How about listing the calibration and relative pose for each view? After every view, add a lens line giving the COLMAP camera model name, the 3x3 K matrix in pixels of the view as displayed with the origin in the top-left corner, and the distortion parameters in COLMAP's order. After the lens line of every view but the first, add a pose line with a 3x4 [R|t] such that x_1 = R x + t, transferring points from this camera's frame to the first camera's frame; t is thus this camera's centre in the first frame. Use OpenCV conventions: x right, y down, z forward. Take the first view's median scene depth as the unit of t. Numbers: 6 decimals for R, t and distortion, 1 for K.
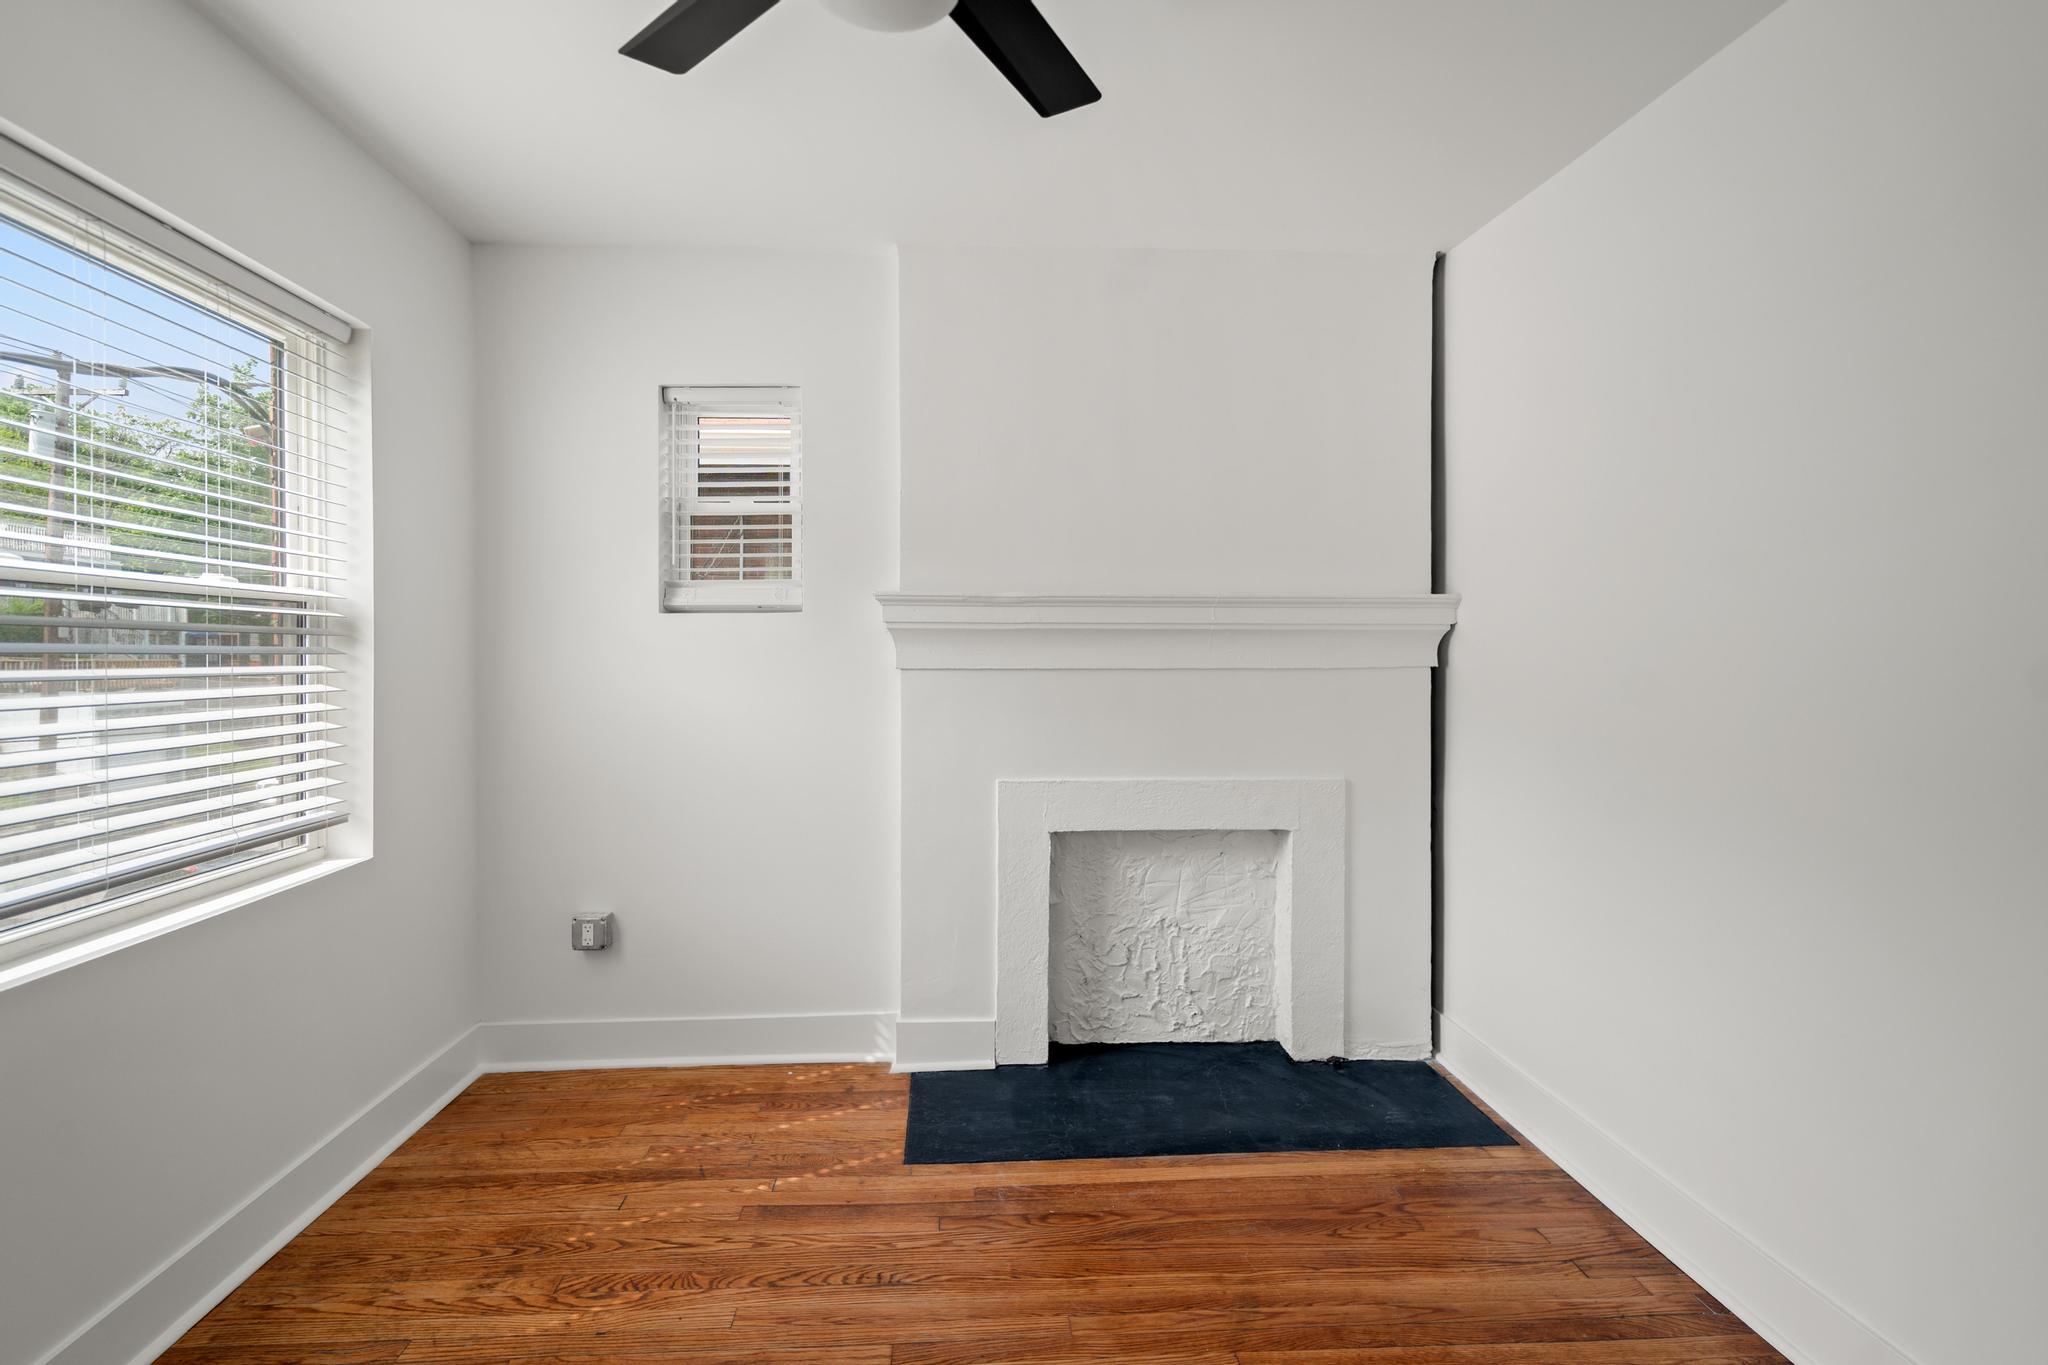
lens RADIAL K [[942.6, 0, 1016.8], [0, 942.6, 676.2], [0, 0, 1]] dist [-0.006833, 0.000426]
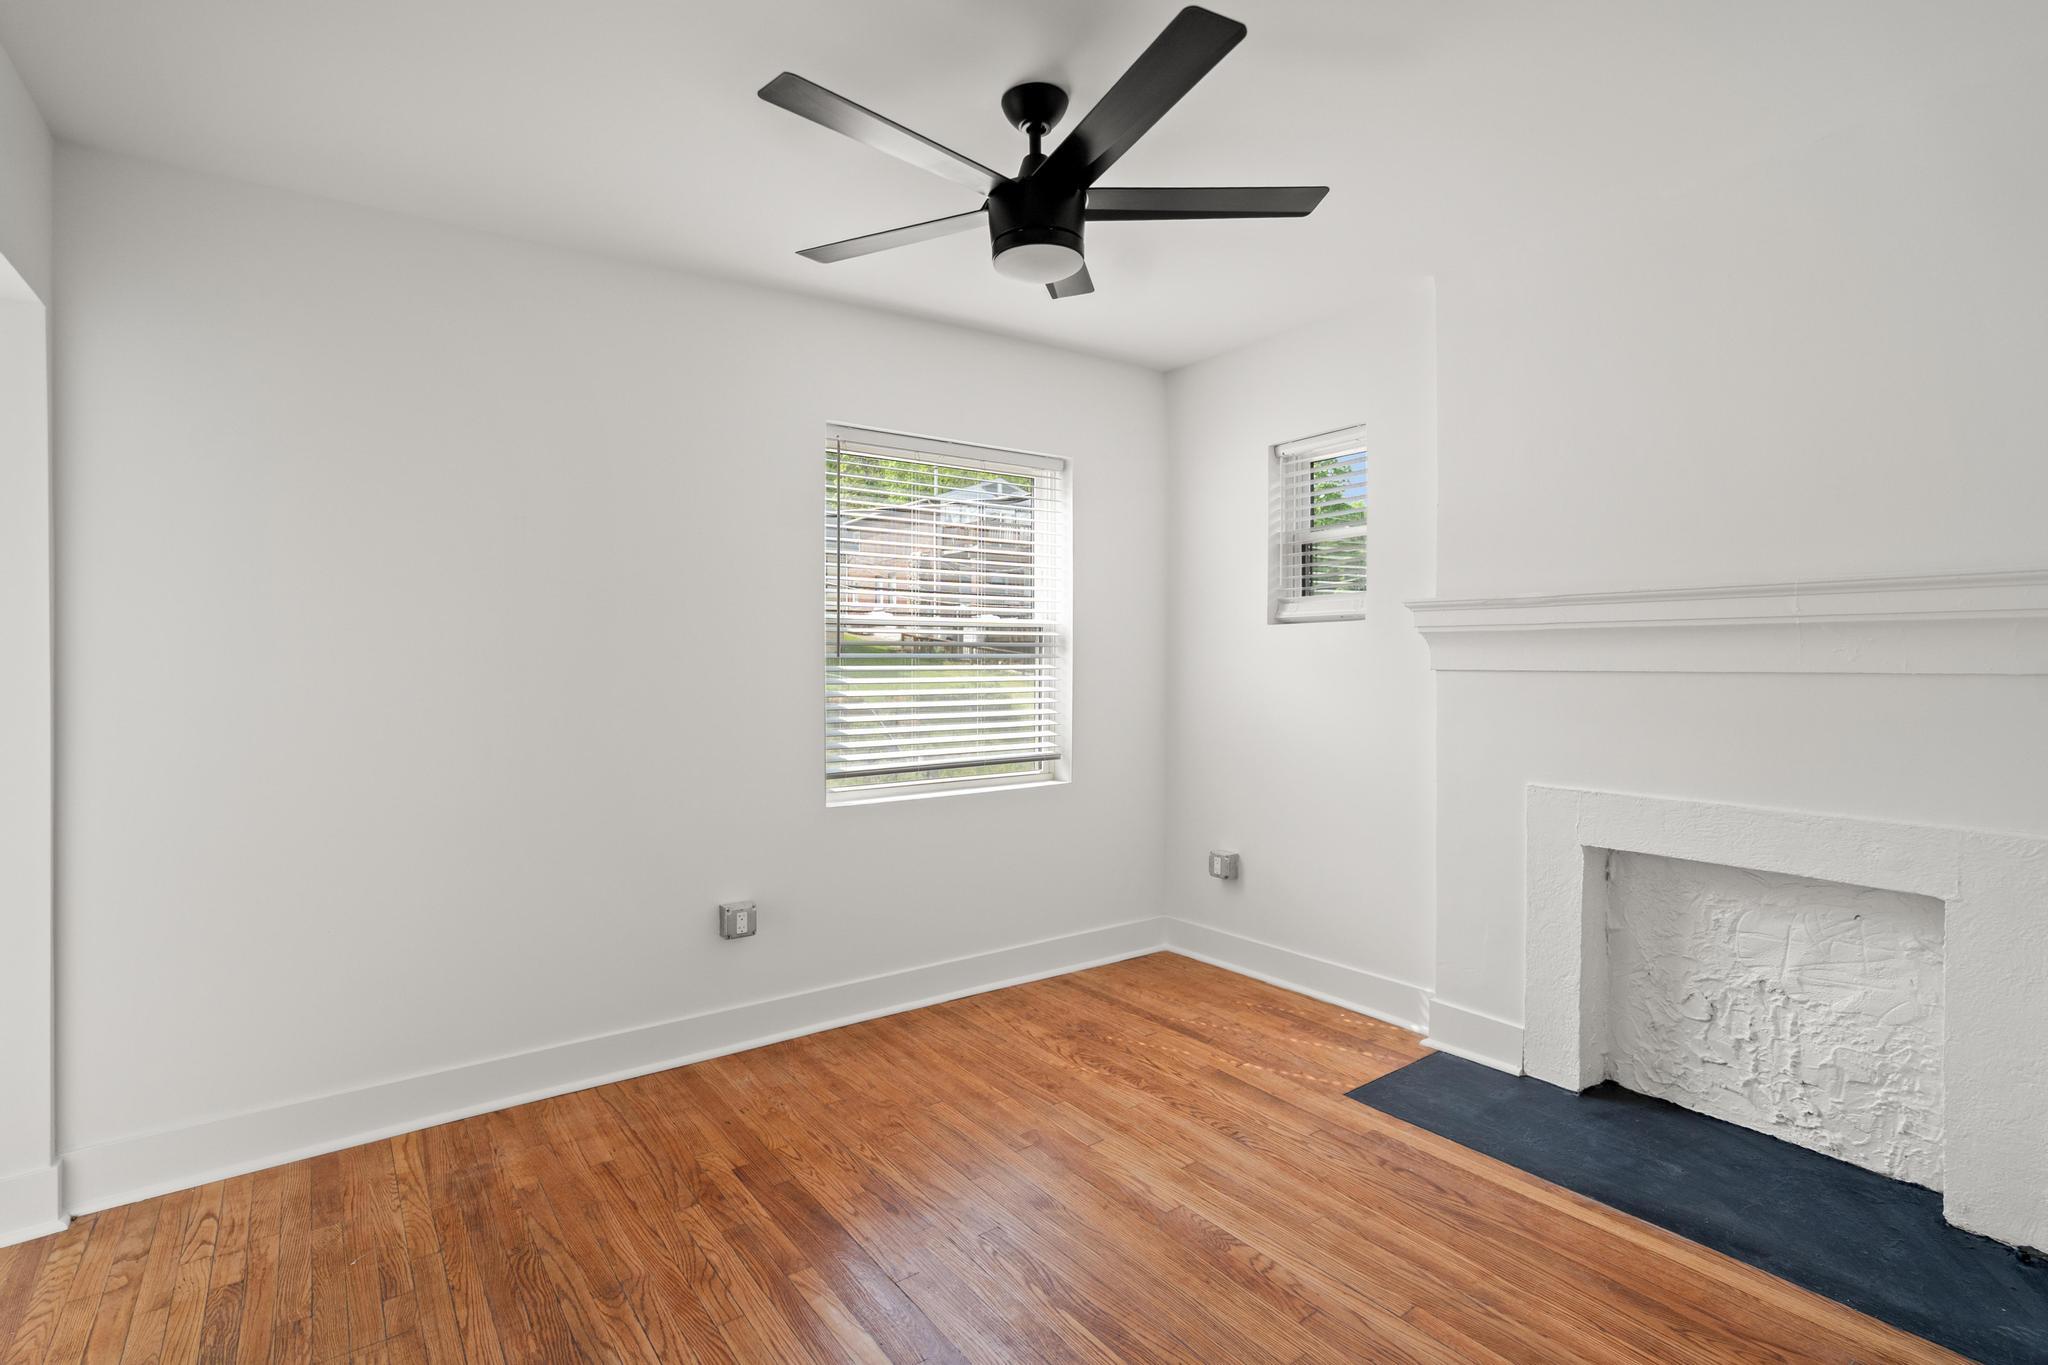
lens RADIAL K [[964.3, 0, 1015.1], [0, 964.3, 677.2], [0, 0, 1]] dist [-0.001402, 0.001085]
pose [[0.542009, 0.013940, -0.840257, 0.544986], [-0.013977, 0.999874, 0.007572, -0.001192], [0.840256, 0.007640, 0.542135, 0.006305]]
